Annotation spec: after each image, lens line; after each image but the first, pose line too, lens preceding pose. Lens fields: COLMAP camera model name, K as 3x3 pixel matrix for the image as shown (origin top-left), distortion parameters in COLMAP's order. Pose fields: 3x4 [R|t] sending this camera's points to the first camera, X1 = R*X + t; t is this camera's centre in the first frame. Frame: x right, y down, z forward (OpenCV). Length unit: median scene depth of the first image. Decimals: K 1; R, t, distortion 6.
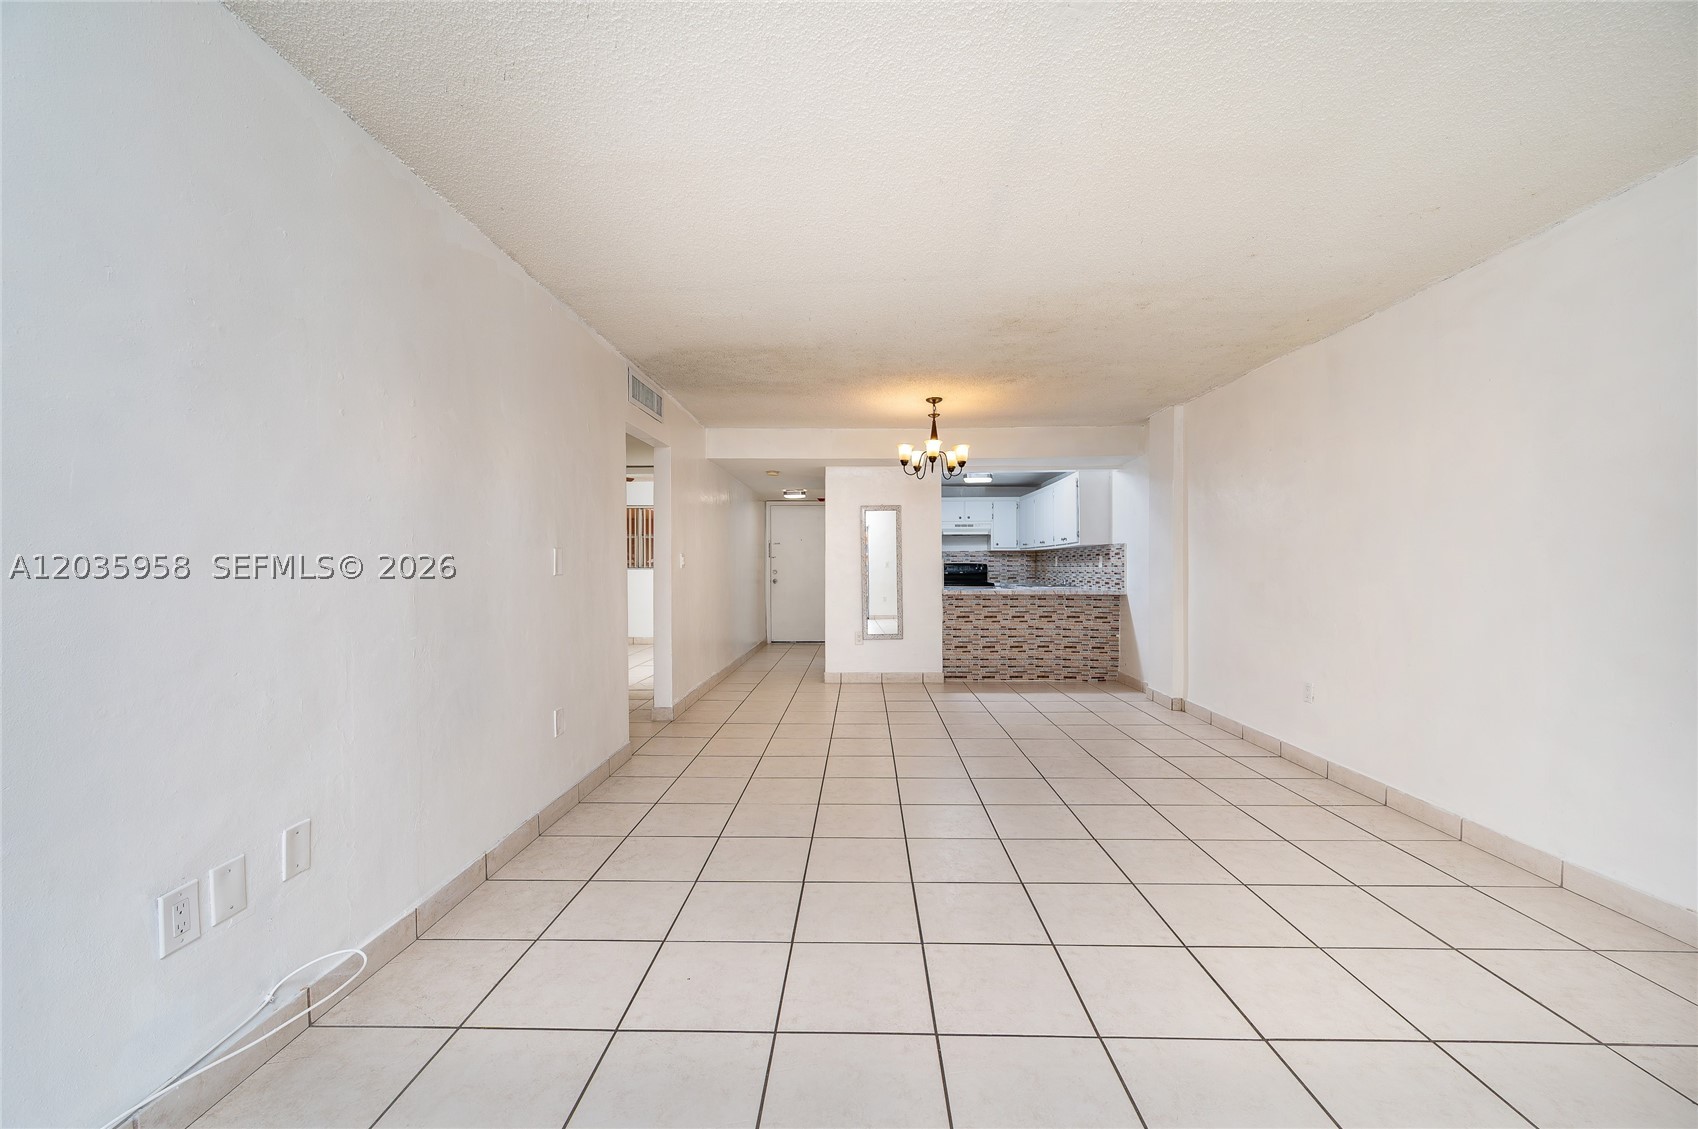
lens RADIAL K [[670.9, 0, 852.0], [0, 670.9, 571.4], [0, 0, 1]] dist [0.003348, 0.000223]
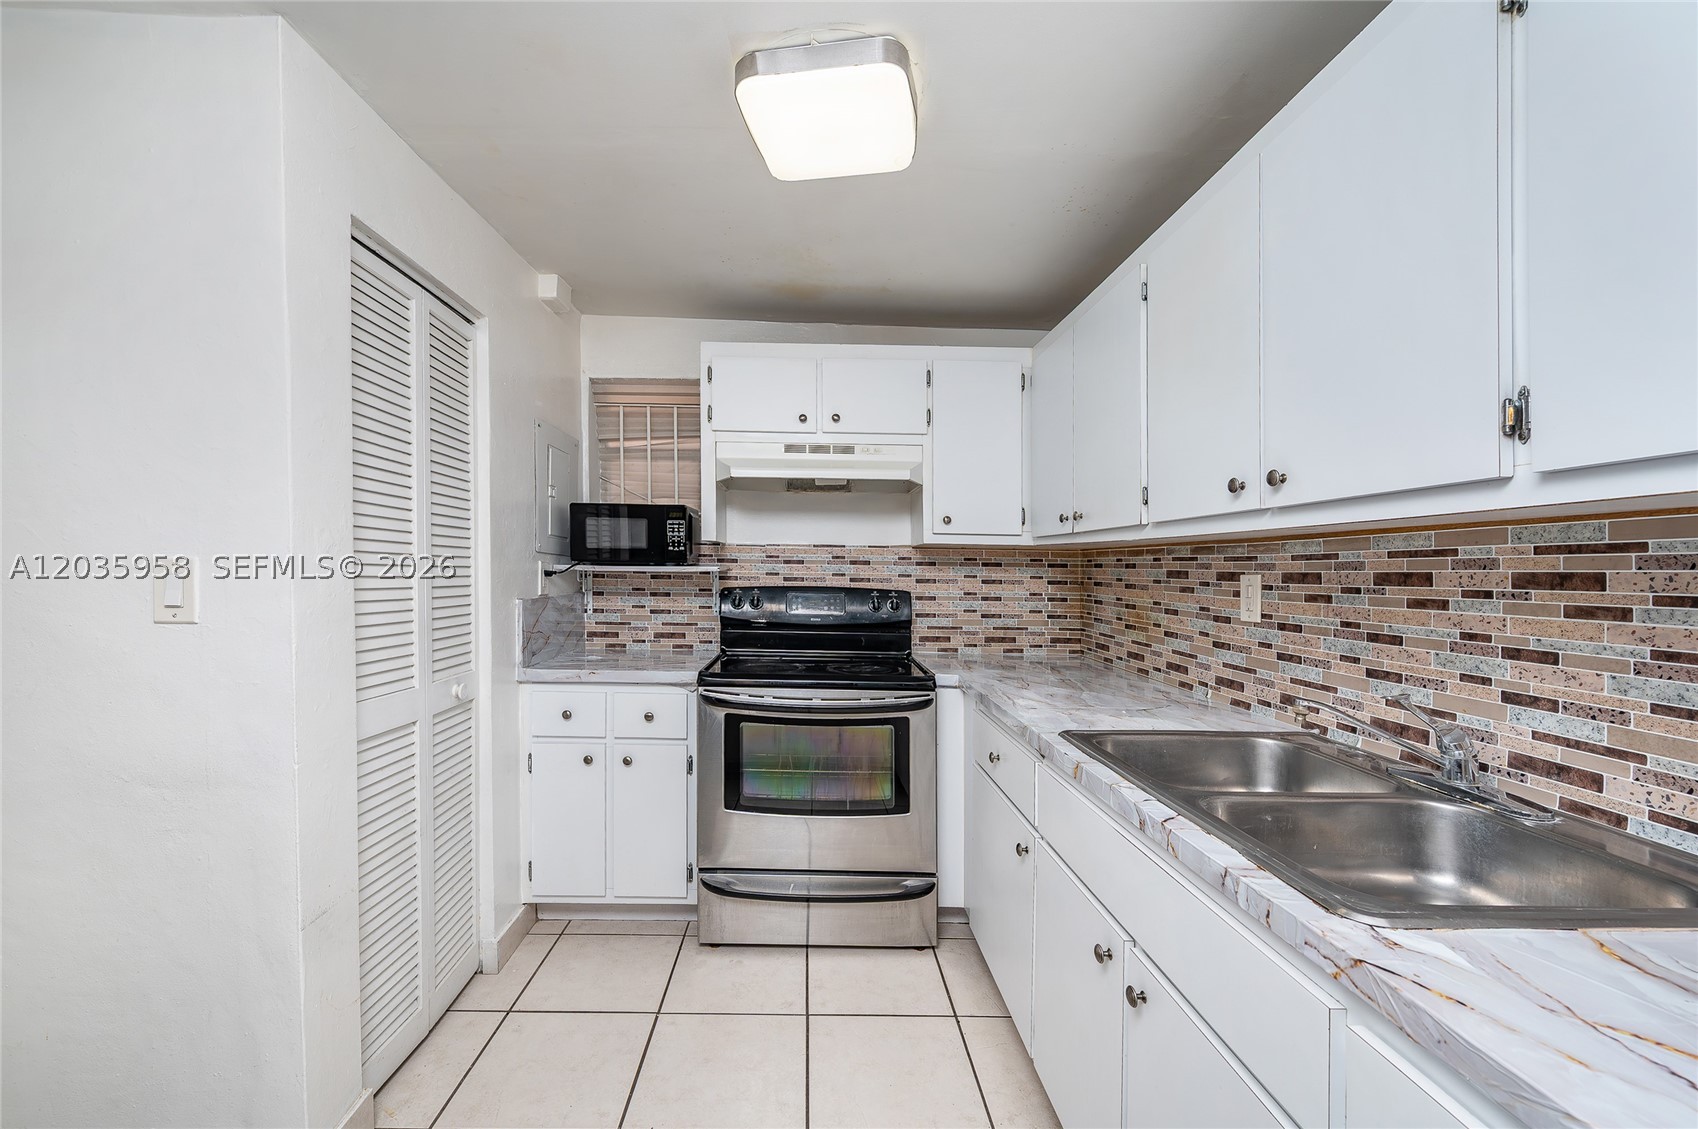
lens RADIAL K [[670.9, 0, 839.2], [0, 670.9, 565.5], [0, 0, 1]] dist [0.003348, 0.000223]
pose [[0.999189, 0.008138, 0.039426, 0.161336], [-0.007909, 0.999951, -0.005967, -0.020340], [-0.039473, 0.005651, 0.999205, 0.728280]]
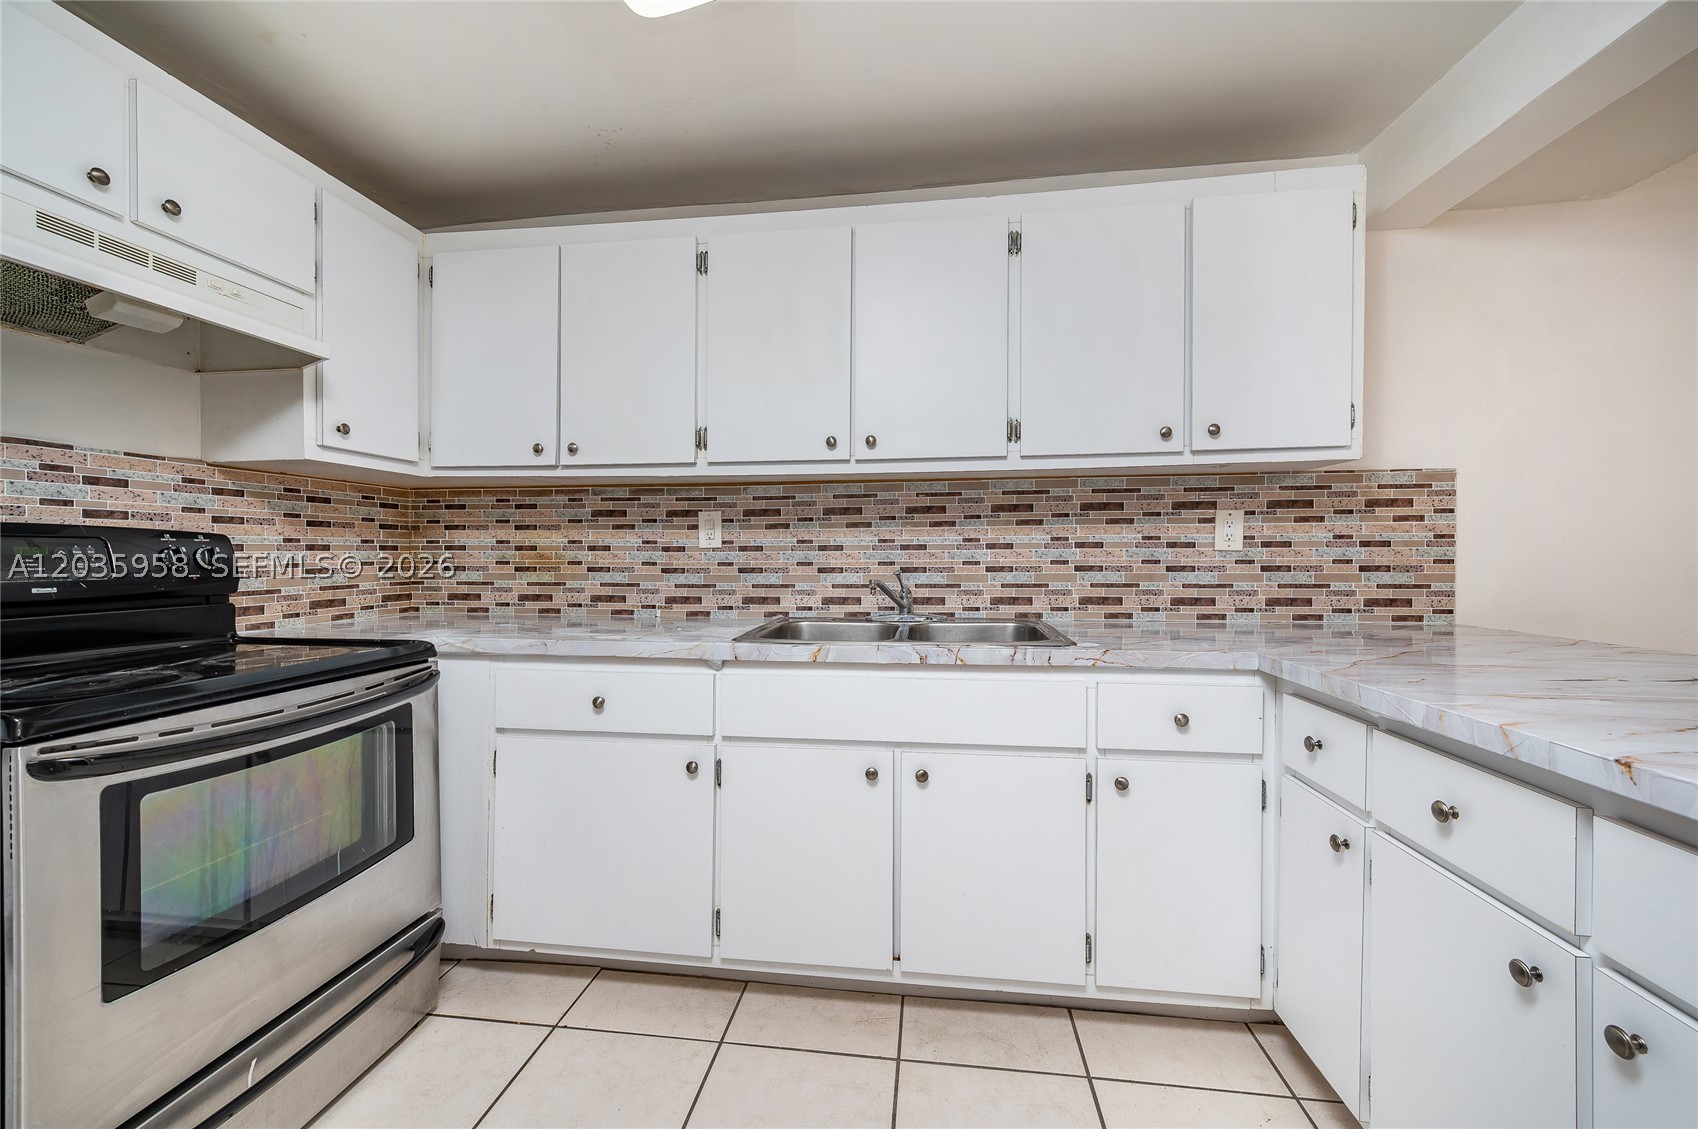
lens RADIAL K [[670.9, 0, 837.1], [0, 670.9, 539.5], [0, 0, 1]] dist [0.003348, 0.000223]
pose [[0.154721, 0.005377, 0.987944, 0.059711], [0.005121, 0.999967, -0.006244, -0.008817], [-0.987945, 0.006025, 0.154688, 0.821668]]
